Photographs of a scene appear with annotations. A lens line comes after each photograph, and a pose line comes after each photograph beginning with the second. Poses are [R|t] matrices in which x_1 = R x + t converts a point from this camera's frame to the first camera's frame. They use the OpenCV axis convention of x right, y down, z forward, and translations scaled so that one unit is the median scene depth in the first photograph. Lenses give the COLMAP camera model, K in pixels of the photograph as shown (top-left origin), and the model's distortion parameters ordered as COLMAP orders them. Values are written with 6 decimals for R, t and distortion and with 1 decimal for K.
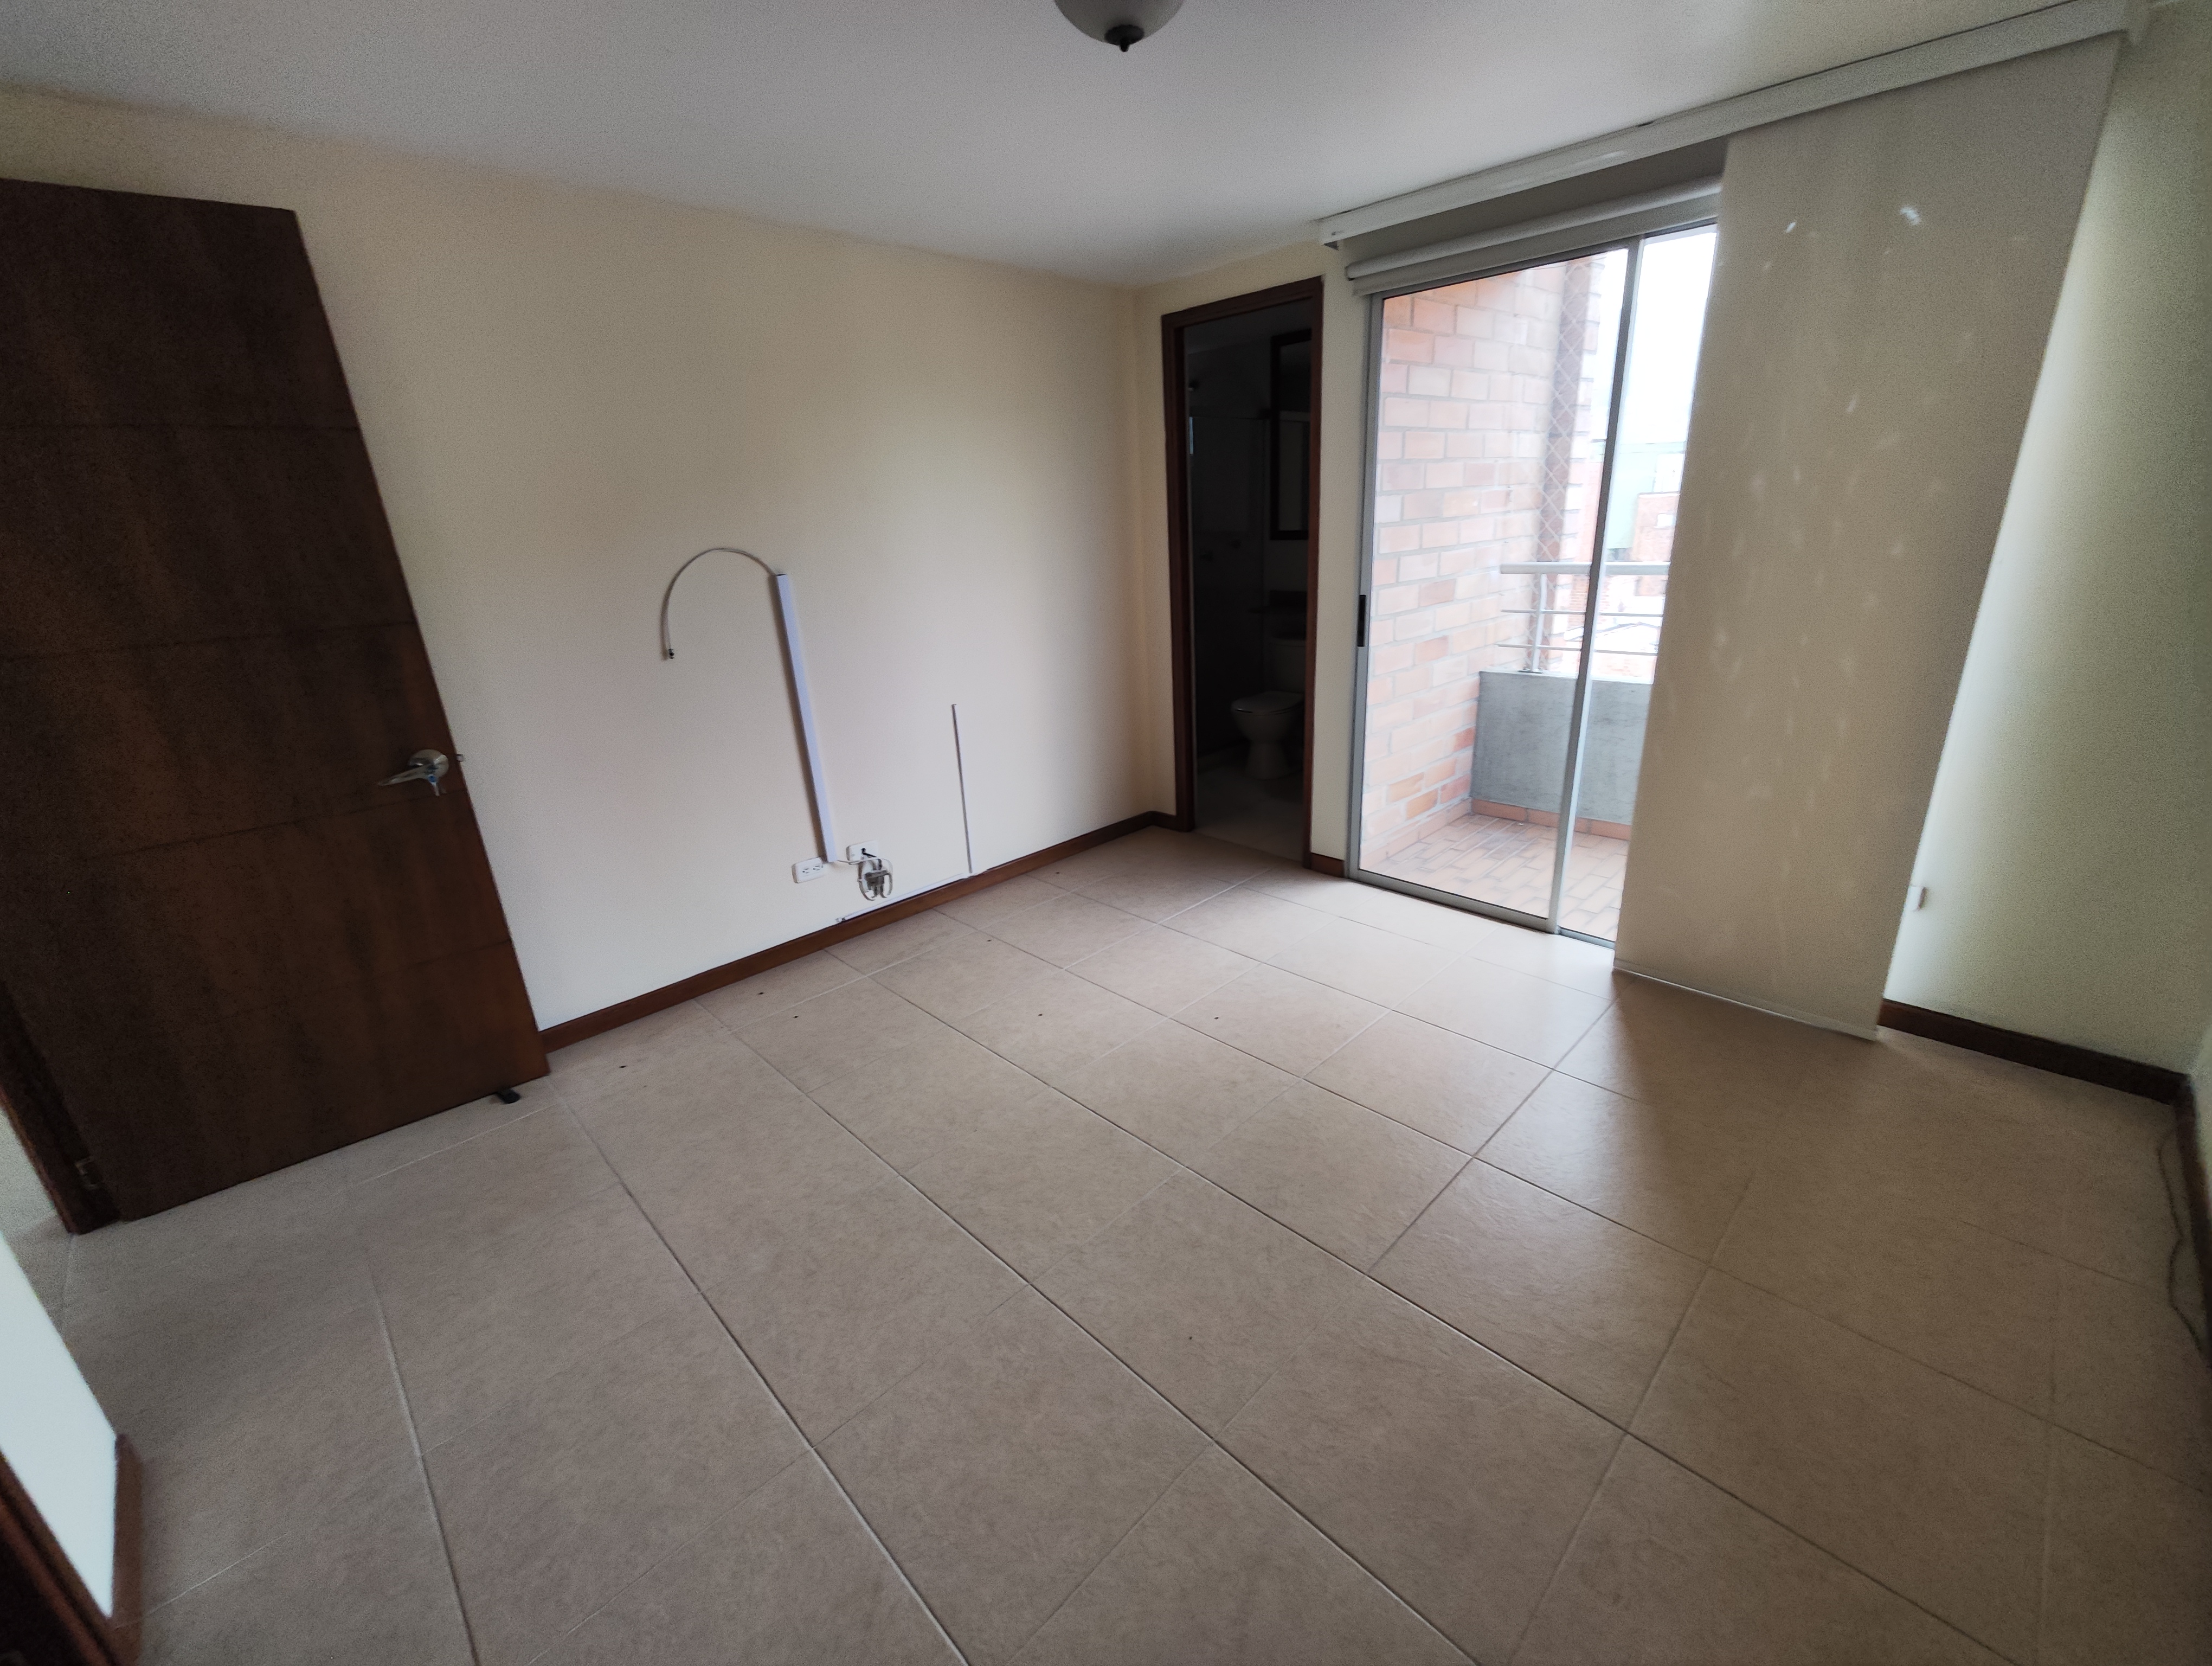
lens RADIAL K [[911.5, 0, 1099.4], [0, 911.5, 836.2], [0, 0, 1]] dist [-0.002173, 0.002192]
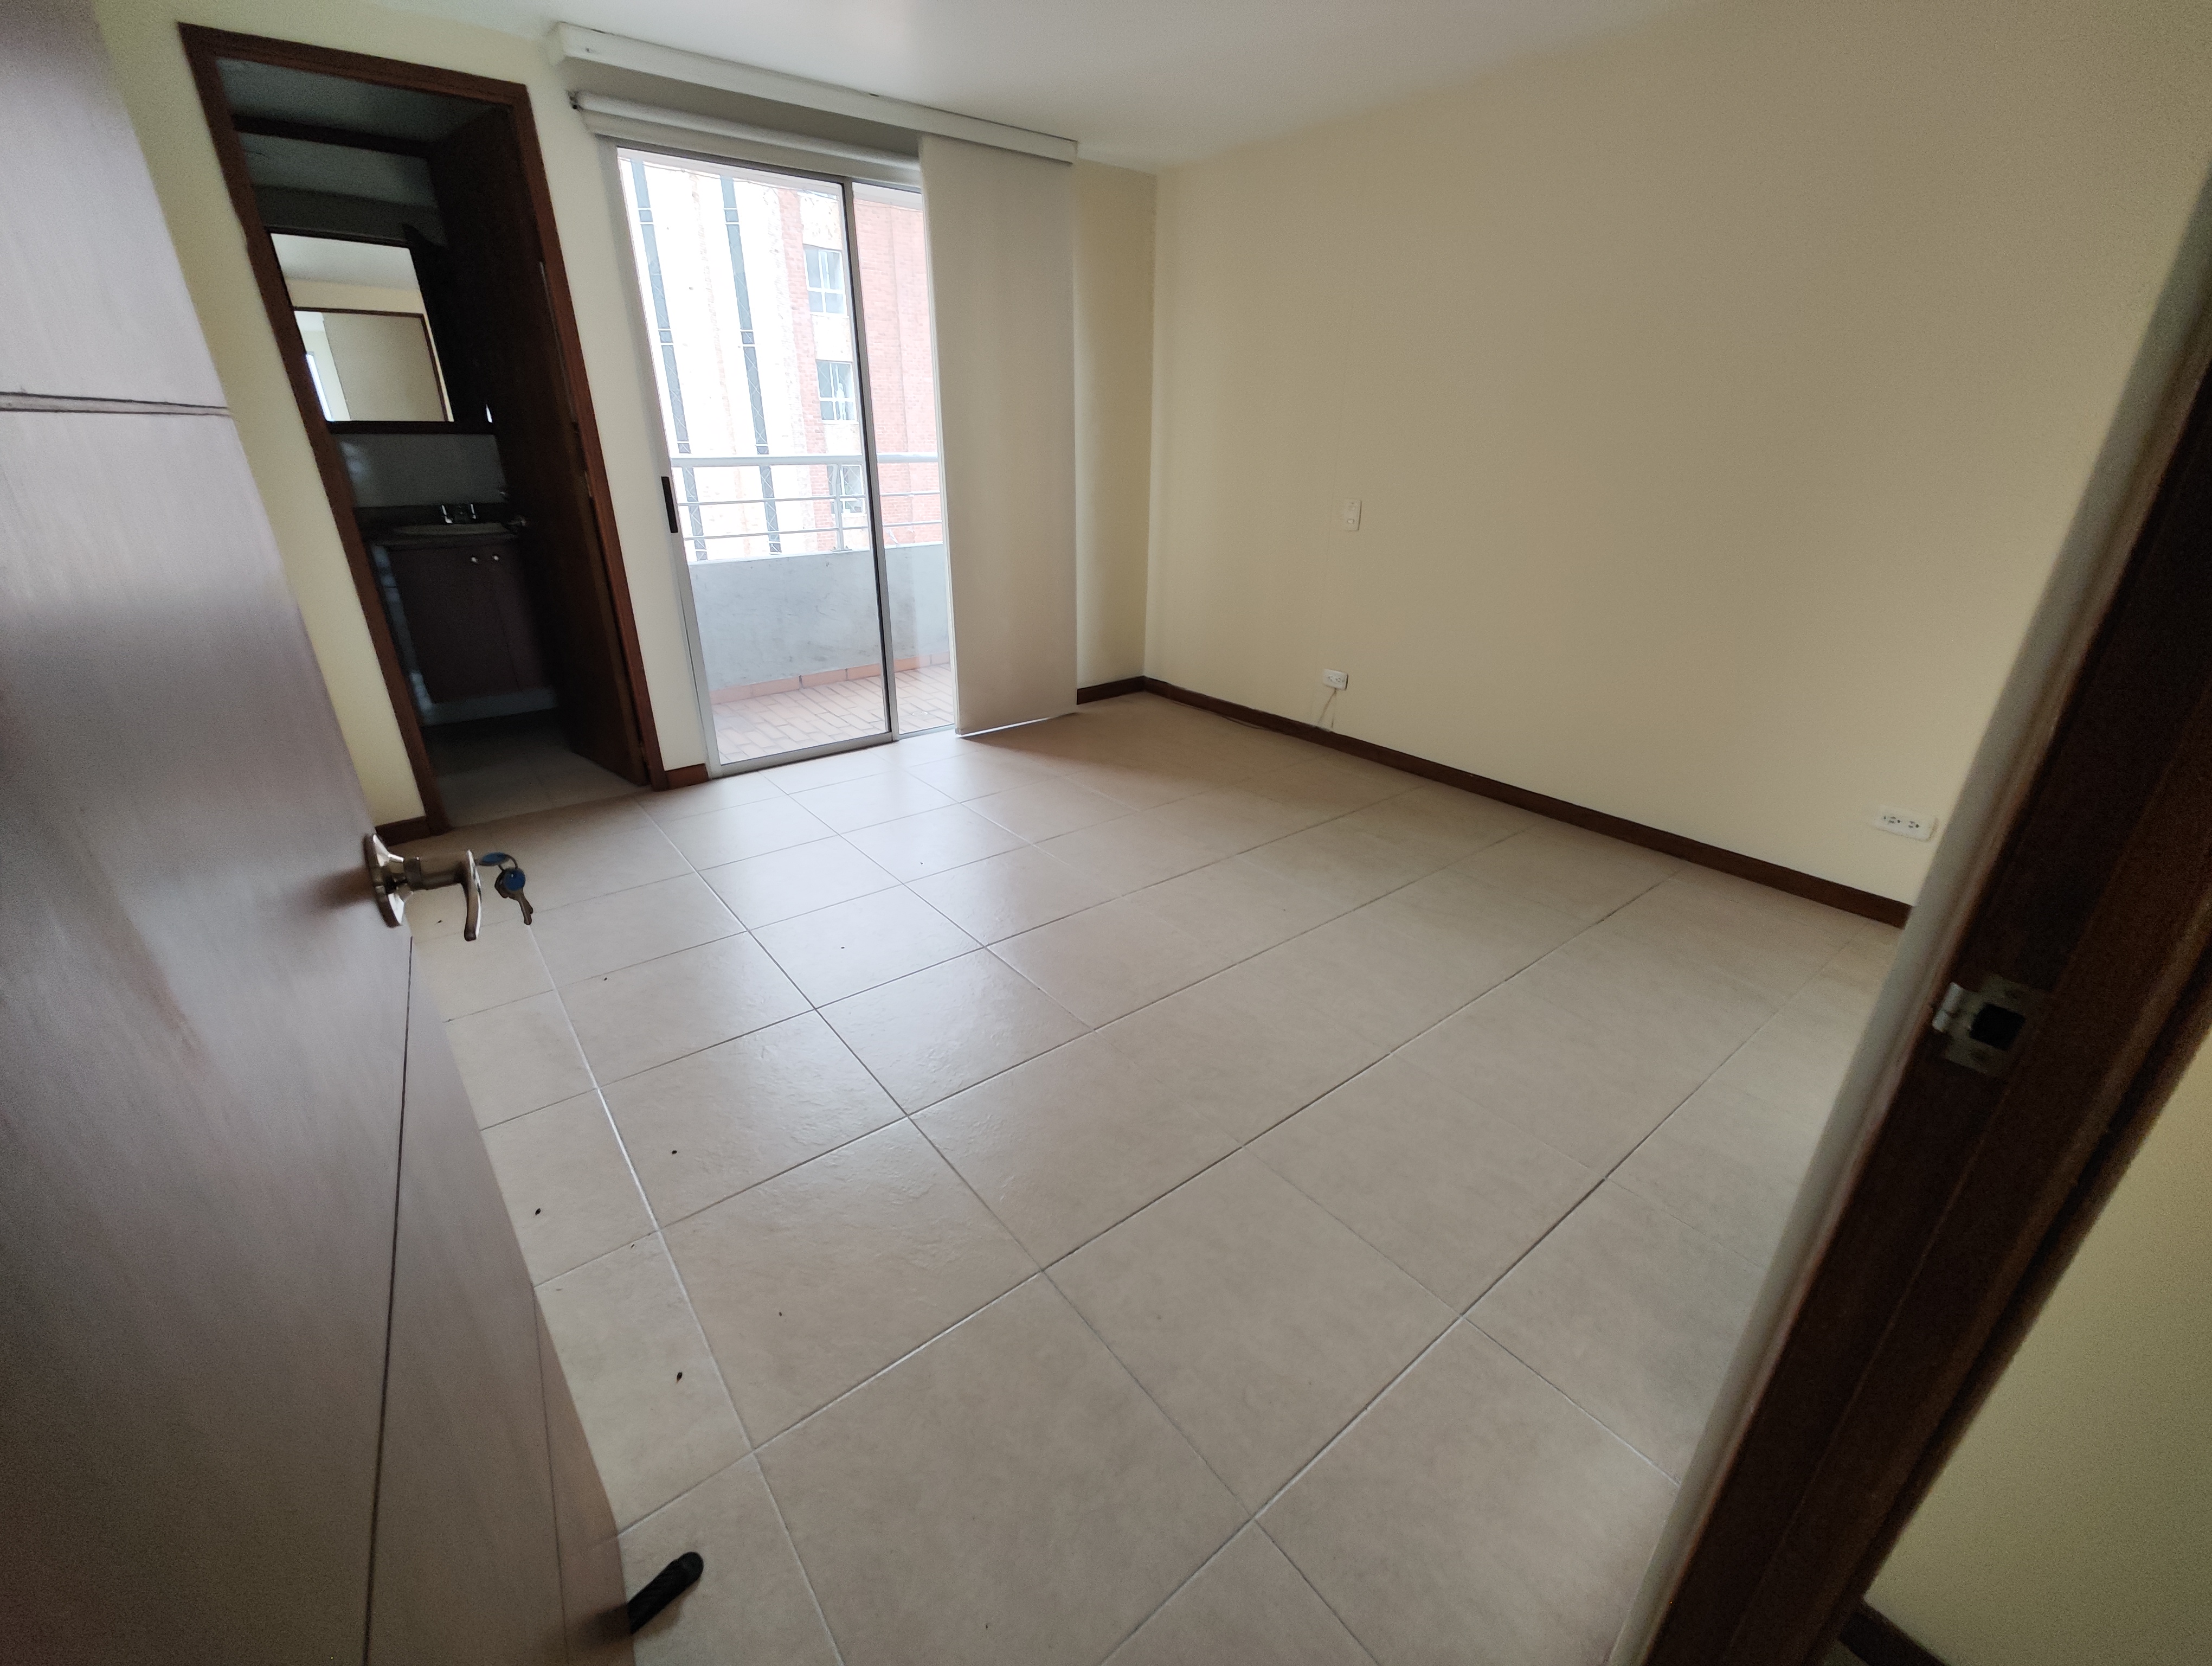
lens RADIAL K [[911.5, 0, 1088.8], [0, 911.5, 833.3], [0, 0, 1]] dist [-0.002173, 0.002192]
pose [[0.124613, -0.360434, 0.924424, -0.781718], [0.317600, 0.897156, 0.306989, -0.095127], [-0.940001, 0.255342, 0.226271, 0.537823]]
